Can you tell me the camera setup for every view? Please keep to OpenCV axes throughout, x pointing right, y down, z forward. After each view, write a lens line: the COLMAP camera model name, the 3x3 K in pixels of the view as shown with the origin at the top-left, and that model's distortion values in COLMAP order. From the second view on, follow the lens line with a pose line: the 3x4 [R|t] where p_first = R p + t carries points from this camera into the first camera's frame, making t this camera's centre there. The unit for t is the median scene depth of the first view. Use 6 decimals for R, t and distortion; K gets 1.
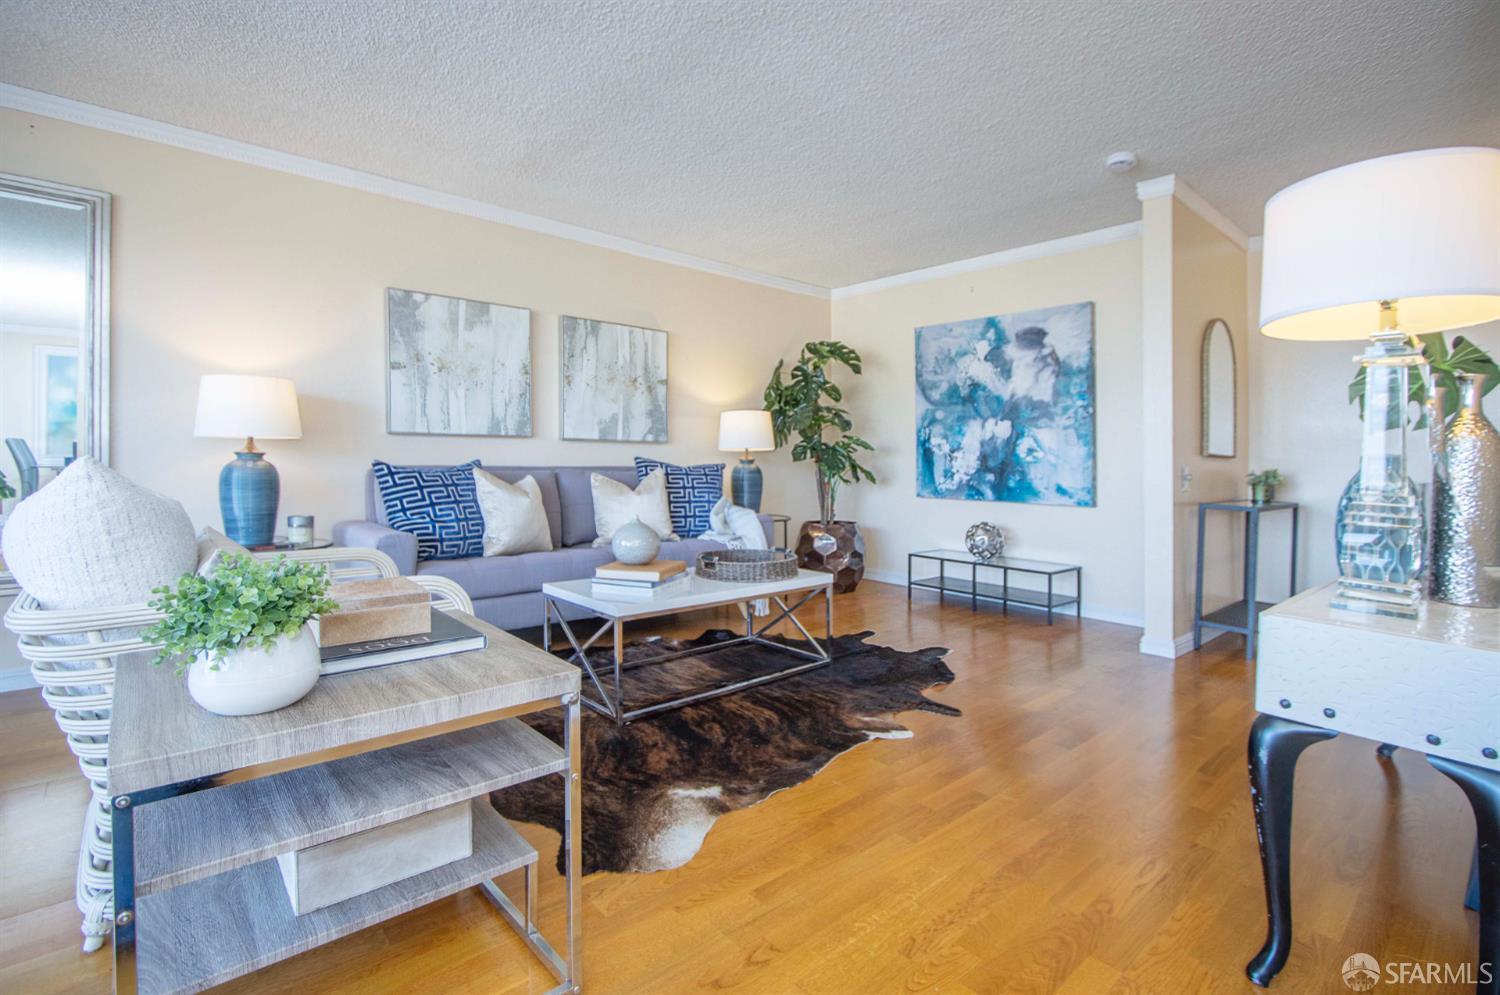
lens RADIAL K [[710.3, 0, 755.7], [0, 710.3, 440.5], [0, 0, 1]] dist [-0.002302, -0.000575]
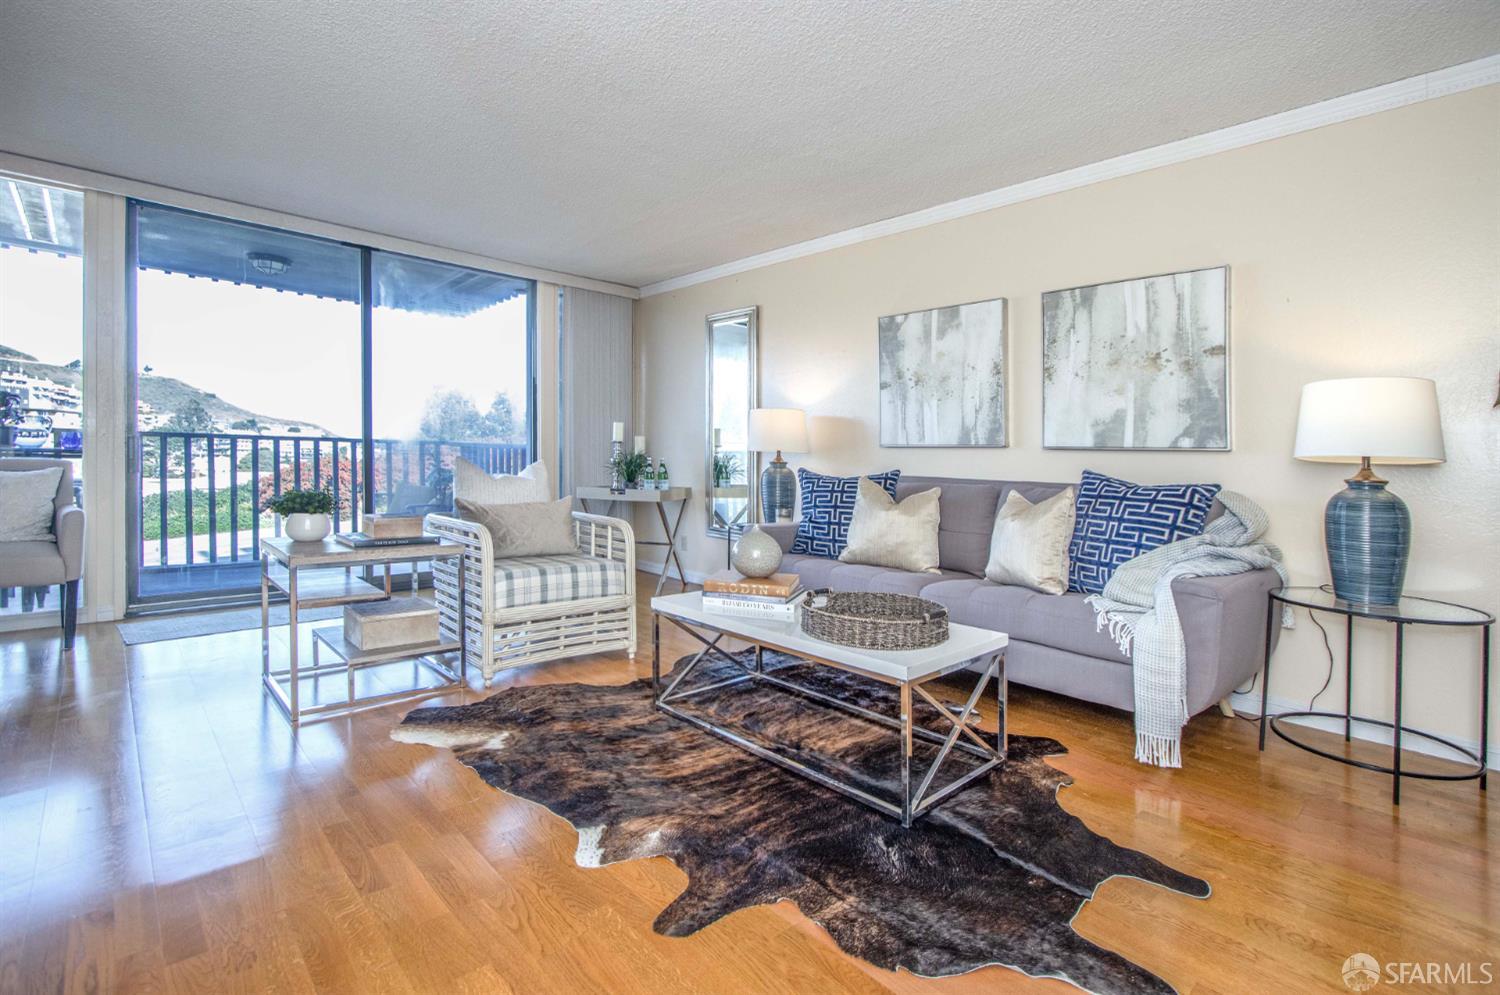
lens RADIAL K [[703.3, 0, 748.7], [0, 703.3, 468.8], [0, 0, 1]] dist [-0.017772, -0.000150]
pose [[0.030494, -0.003208, -0.999530, 0.462722], [-0.004250, 0.999985, -0.003340, 0.023164], [0.999526, 0.004350, 0.030480, 0.593506]]
